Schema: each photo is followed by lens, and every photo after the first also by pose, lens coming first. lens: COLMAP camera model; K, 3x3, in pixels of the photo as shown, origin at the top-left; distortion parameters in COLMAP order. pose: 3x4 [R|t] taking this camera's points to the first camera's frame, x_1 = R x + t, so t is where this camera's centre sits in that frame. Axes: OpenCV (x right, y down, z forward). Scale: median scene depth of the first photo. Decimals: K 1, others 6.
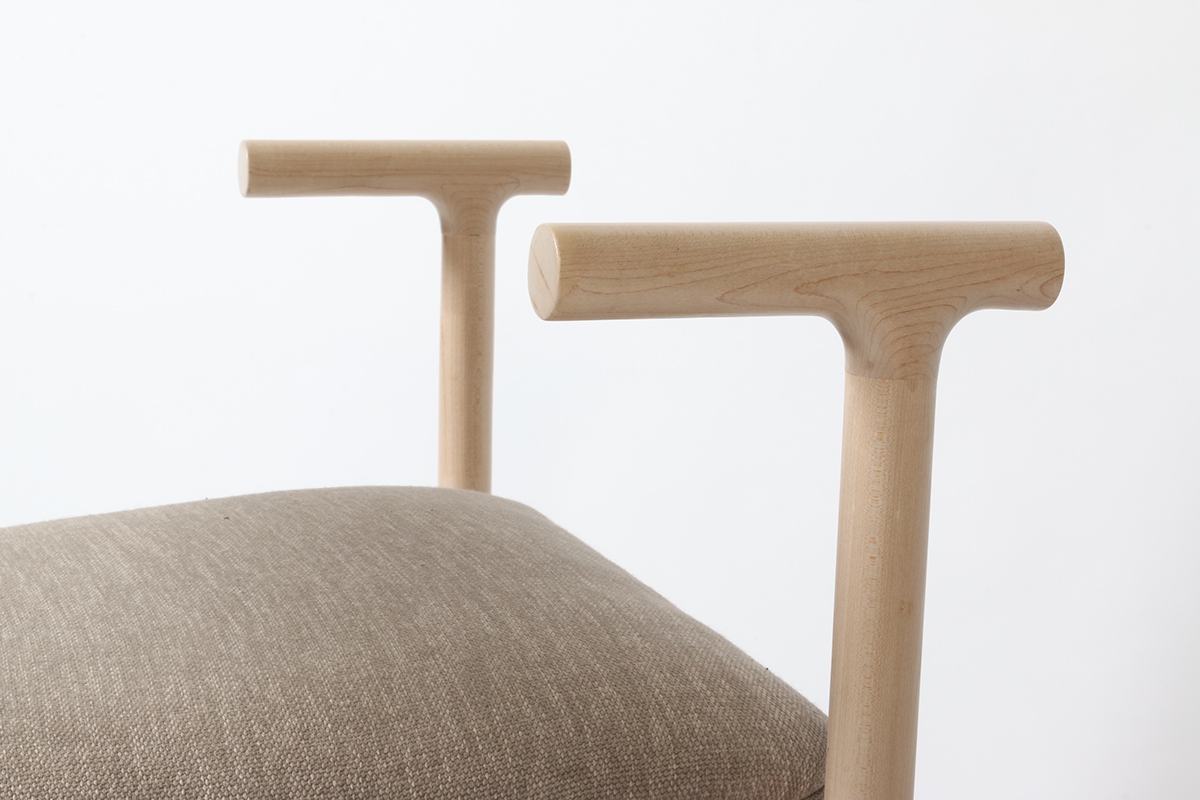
lens RADIAL K [[2213.7, 0, 600.0], [0, 2213.7, 400.0], [0, 0, 1]] dist [-0.108967, -0.109635]
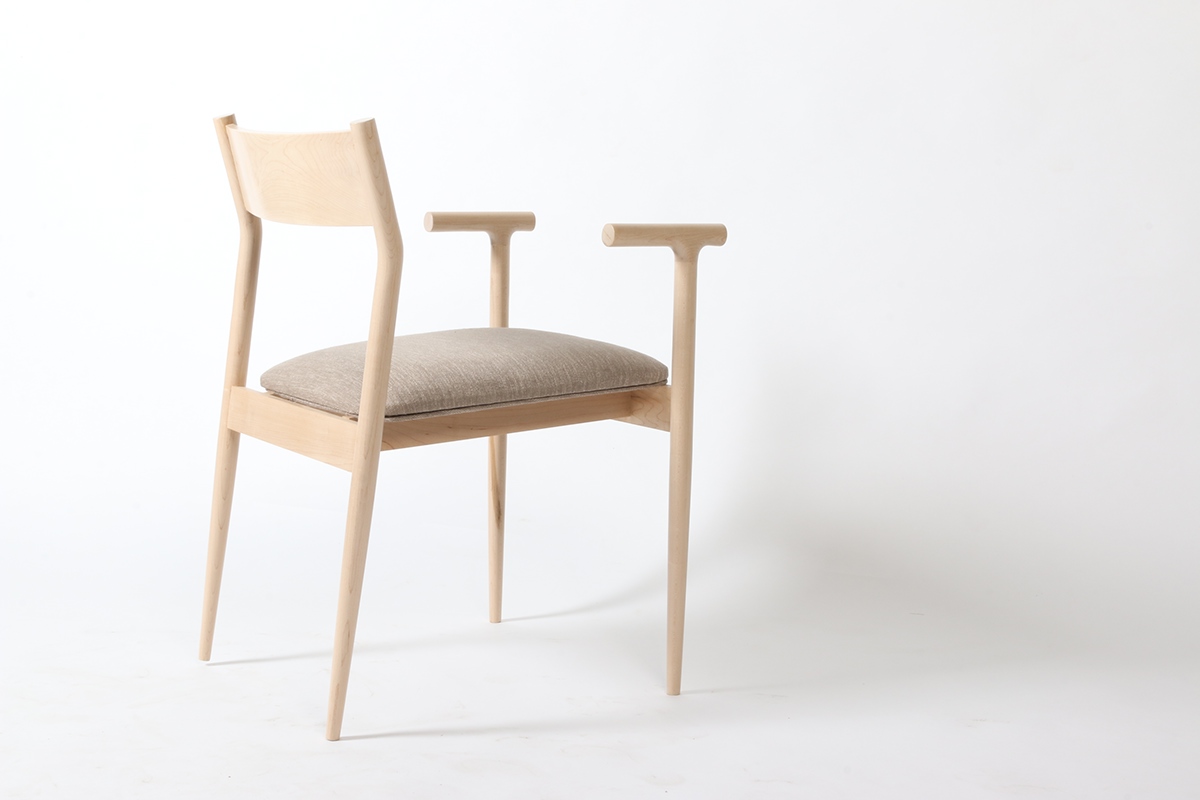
lens RADIAL K [[2213.7, 0, 600.0], [0, 2213.7, 400.0], [0, 0, 1]] dist [-0.108967, -0.109635]
pose [[0.976630, -0.031328, 0.212632, -0.868324], [0.041746, 0.998128, -0.044686, 0.405402], [-0.210834, 0.052518, 0.976110, -2.823546]]
